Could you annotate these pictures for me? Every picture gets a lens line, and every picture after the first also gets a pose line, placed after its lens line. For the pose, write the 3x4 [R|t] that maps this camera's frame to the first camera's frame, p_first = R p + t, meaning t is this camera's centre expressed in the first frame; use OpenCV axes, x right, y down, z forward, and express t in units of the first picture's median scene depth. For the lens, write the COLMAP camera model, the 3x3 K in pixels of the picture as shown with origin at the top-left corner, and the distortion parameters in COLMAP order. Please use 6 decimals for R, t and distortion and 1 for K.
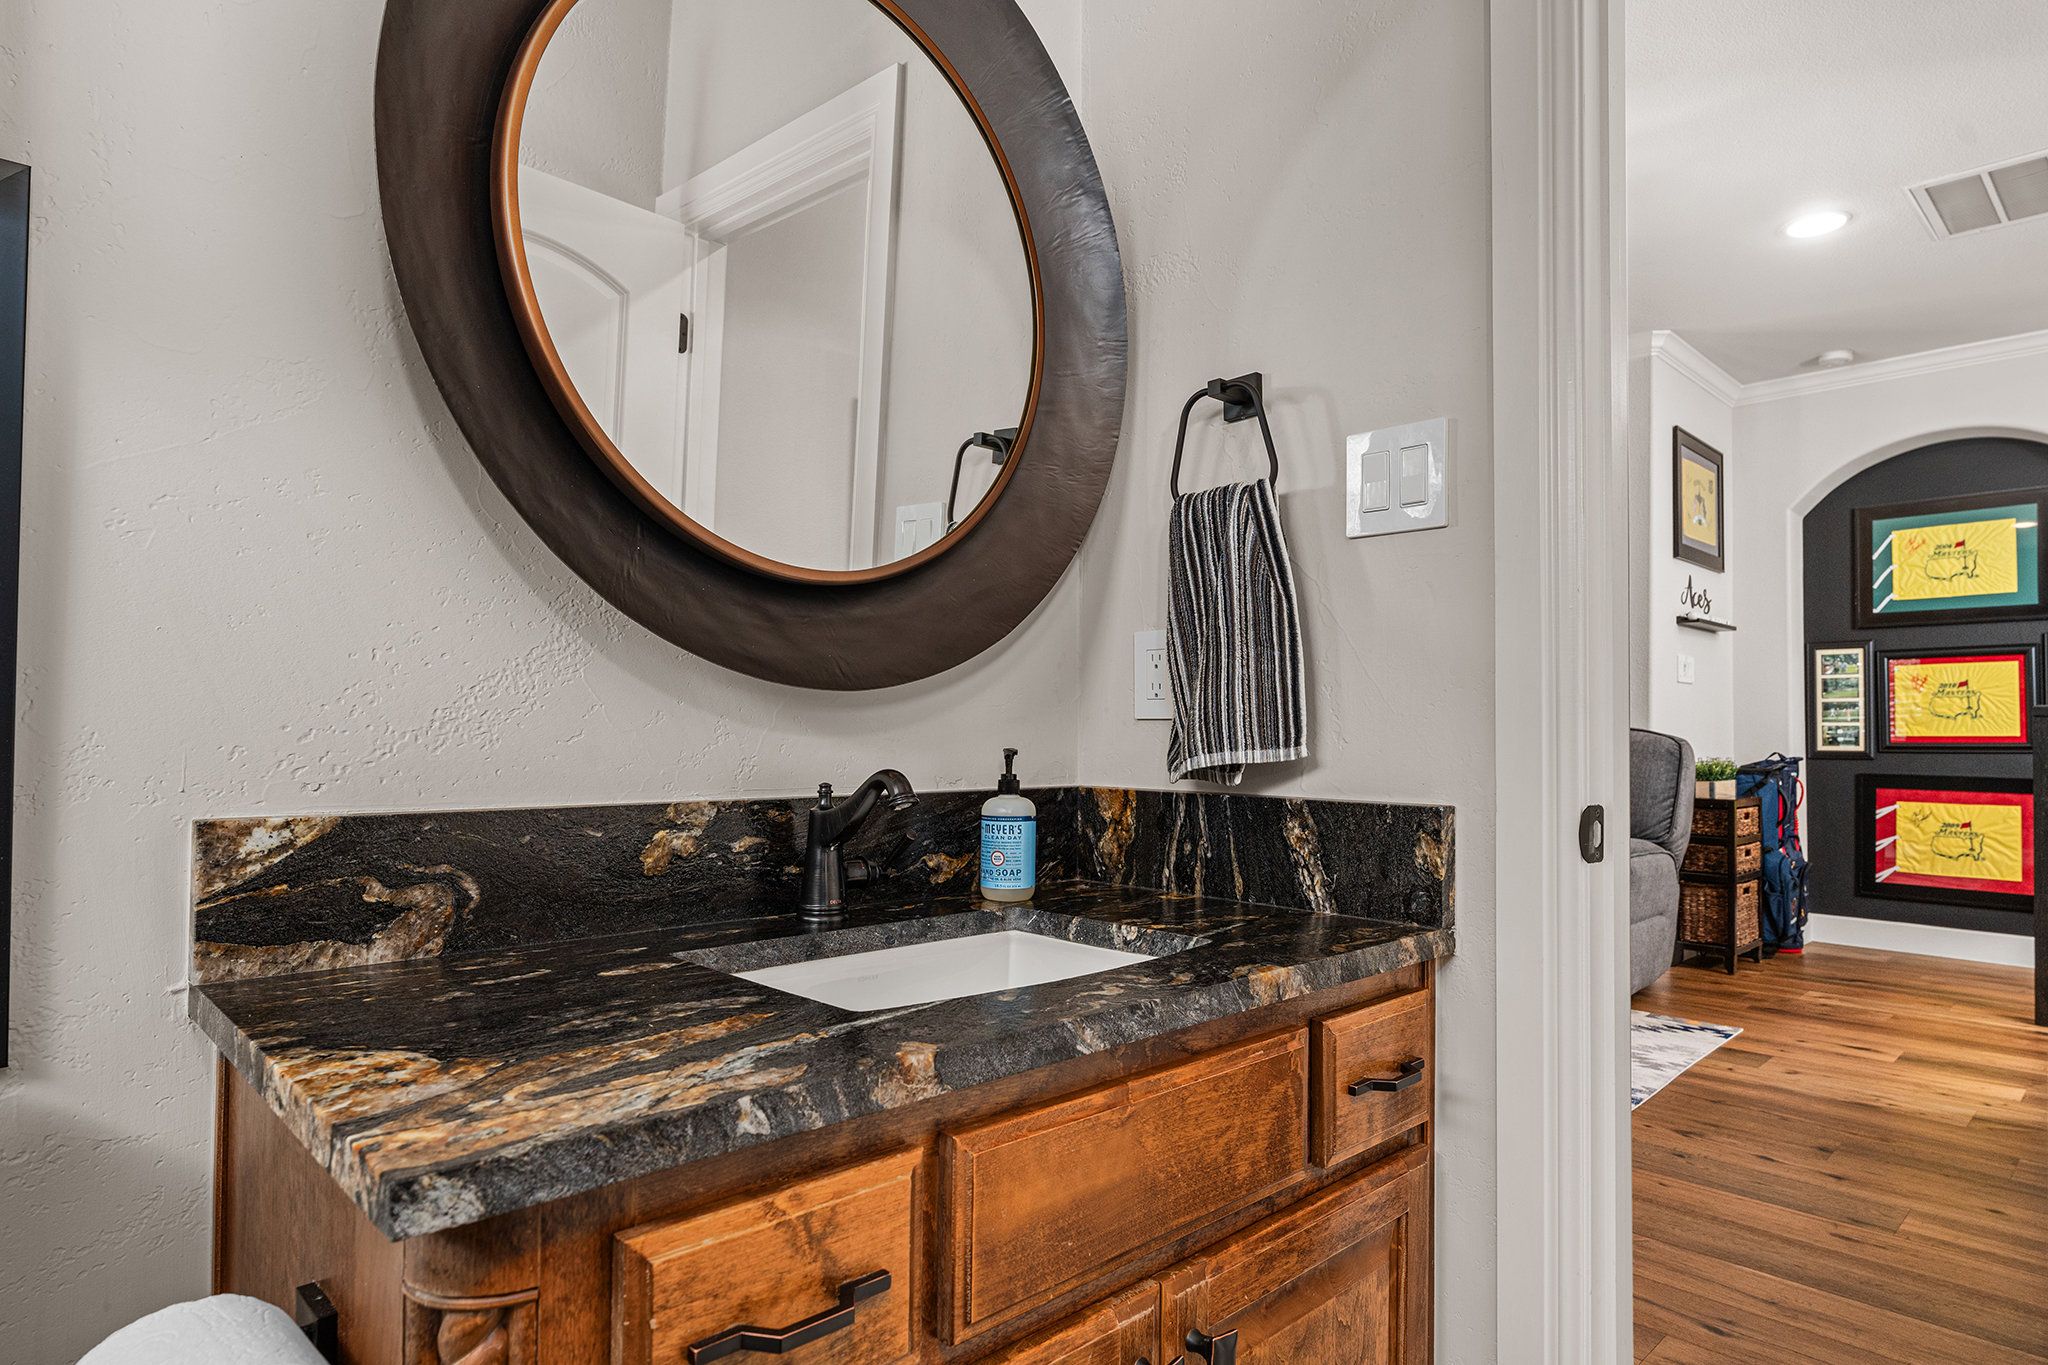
lens RADIAL K [[1124.9, 0, 1023.7], [0, 1124.9, 703.4], [0, 0, 1]] dist [0.000484, 0.000180]
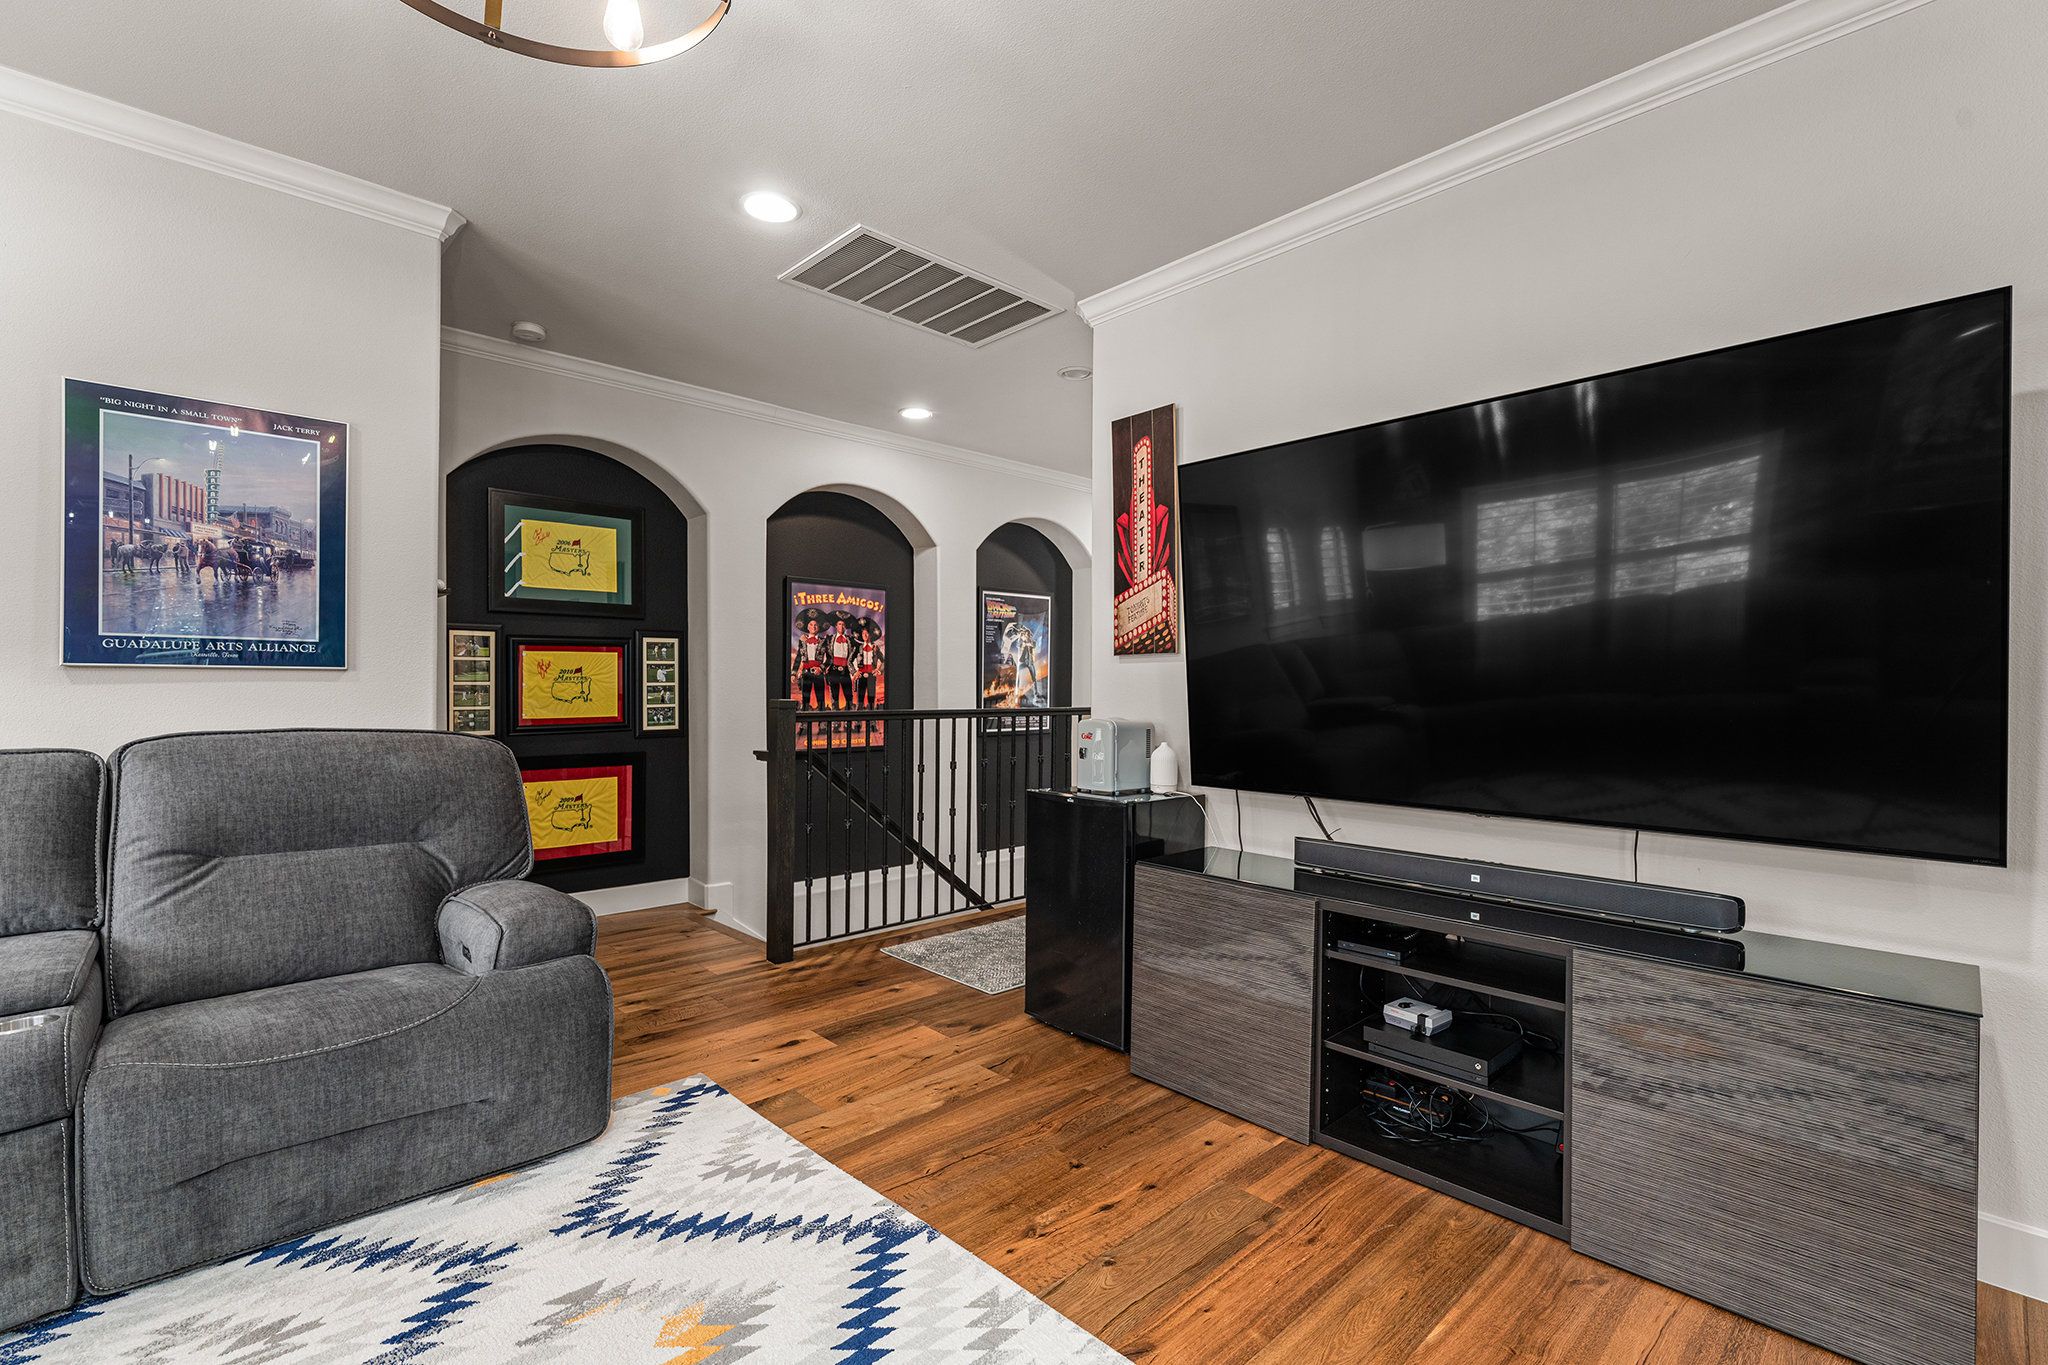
lens RADIAL K [[907.6, 0, 1024.0], [0, 907.6, 682.5], [0, 0, 1]] dist [0.000982, 0.000068]
pose [[-0.002612, -0.001892, 0.999995, -0.052907], [-0.027965, 0.999607, 0.001818, -0.018842], [-0.999605, -0.027960, -0.002664, 0.547458]]
